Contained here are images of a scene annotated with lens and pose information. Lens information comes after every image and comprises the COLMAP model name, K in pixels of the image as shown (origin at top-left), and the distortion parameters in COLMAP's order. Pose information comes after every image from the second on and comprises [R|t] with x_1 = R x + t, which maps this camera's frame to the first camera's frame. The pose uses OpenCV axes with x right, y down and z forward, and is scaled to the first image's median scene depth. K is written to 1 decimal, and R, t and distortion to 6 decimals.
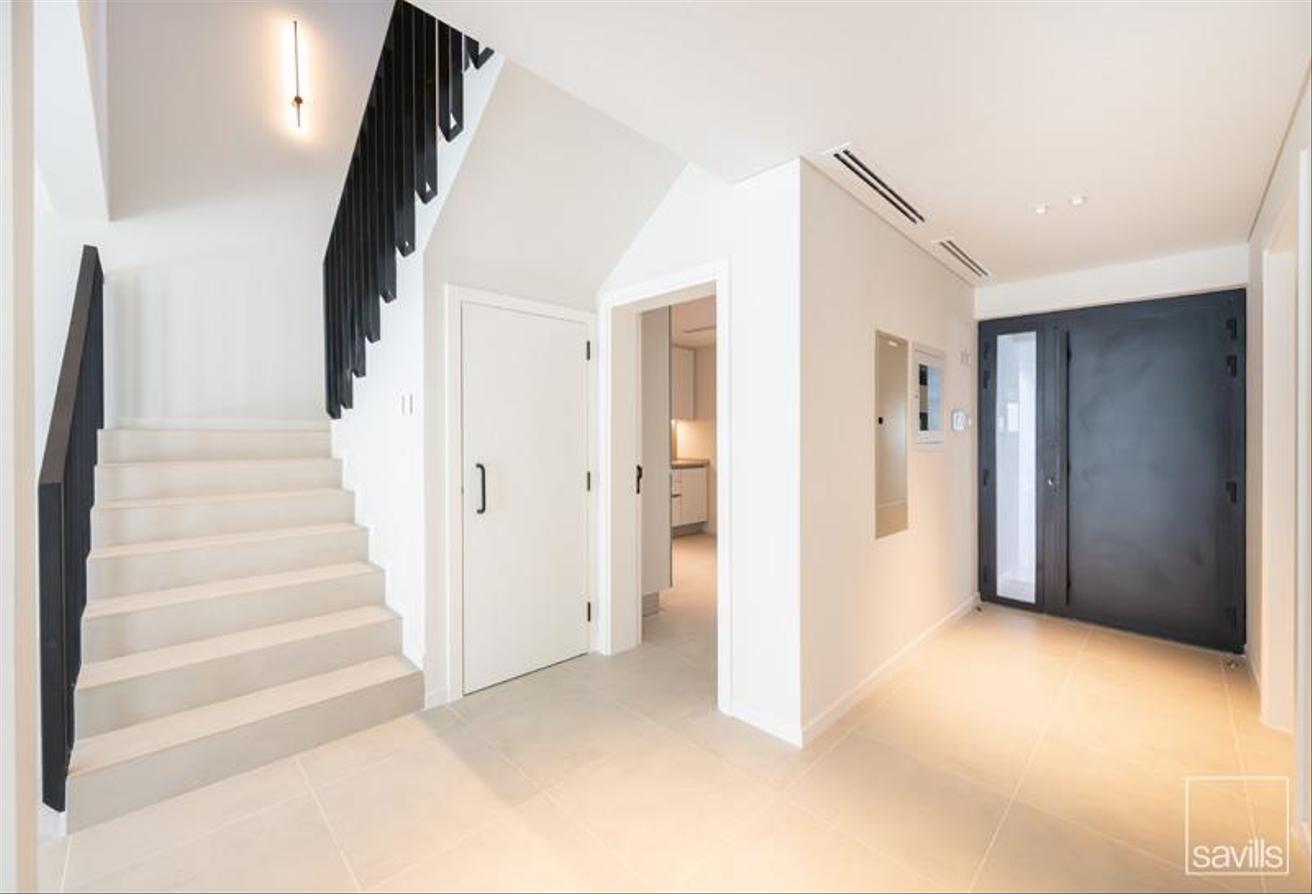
lens RADIAL K [[512.3, 0, 647.4], [0, 512.3, 435.7], [0, 0, 1]] dist [0.000041, -0.000858]
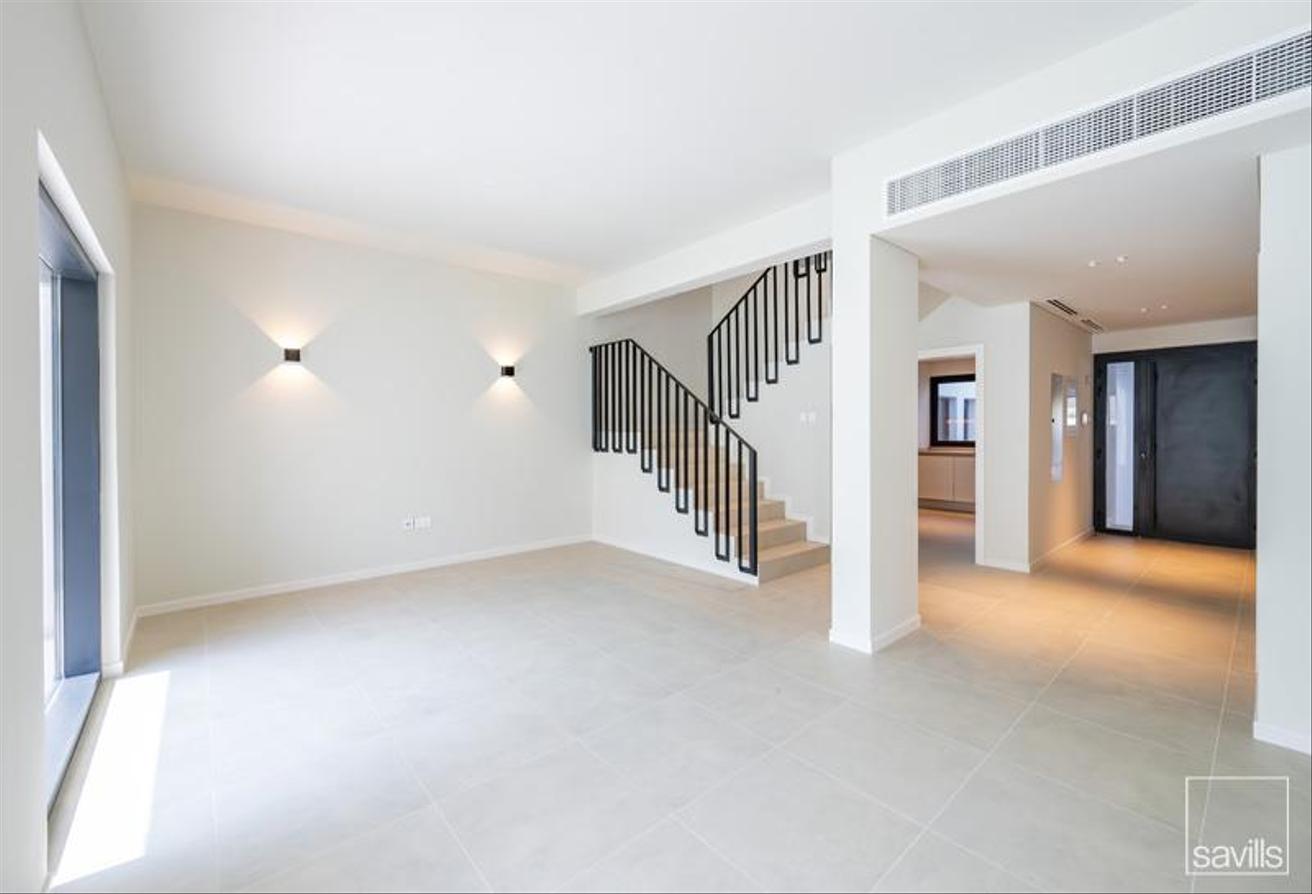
lens RADIAL K [[512.3, 0, 650.7], [0, 512.3, 441.6], [0, 0, 1]] dist [0.000041, -0.000858]
pose [[0.997048, -0.011764, -0.075874, -0.632194], [0.013182, 0.999747, 0.018215, -0.002296], [0.075641, -0.019161, 0.996951, -0.718940]]
